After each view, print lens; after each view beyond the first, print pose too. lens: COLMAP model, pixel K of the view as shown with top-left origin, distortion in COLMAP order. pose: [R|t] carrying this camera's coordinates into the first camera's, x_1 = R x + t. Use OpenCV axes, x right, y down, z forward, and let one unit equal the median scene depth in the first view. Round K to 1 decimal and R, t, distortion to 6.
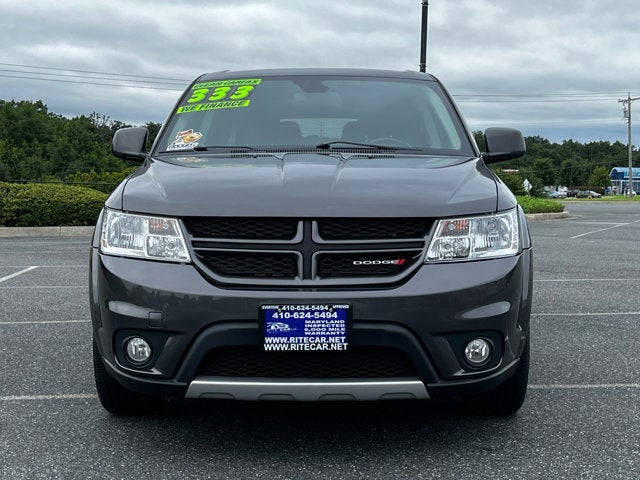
lens RADIAL K [[1038.2, 0, 320.0], [0, 1038.2, 240.0], [0, 0, 1]] dist [0.044271, -0.038825]
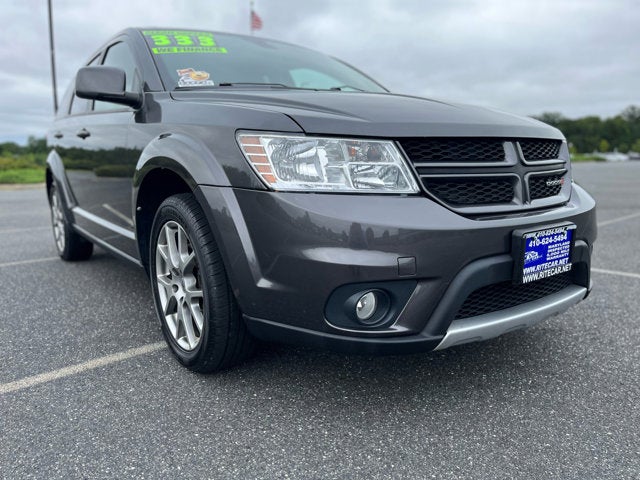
lens RADIAL K [[493.1, 0, 319.2], [0, 493.1, 255.1], [0, 0, 1]] dist [0.010686, 0.002183]
pose [[0.805212, -0.124547, 0.579761, -0.432965], [0.050748, 0.988581, 0.141889, 0.010948], [-0.590812, -0.084829, 0.802337, 0.739534]]
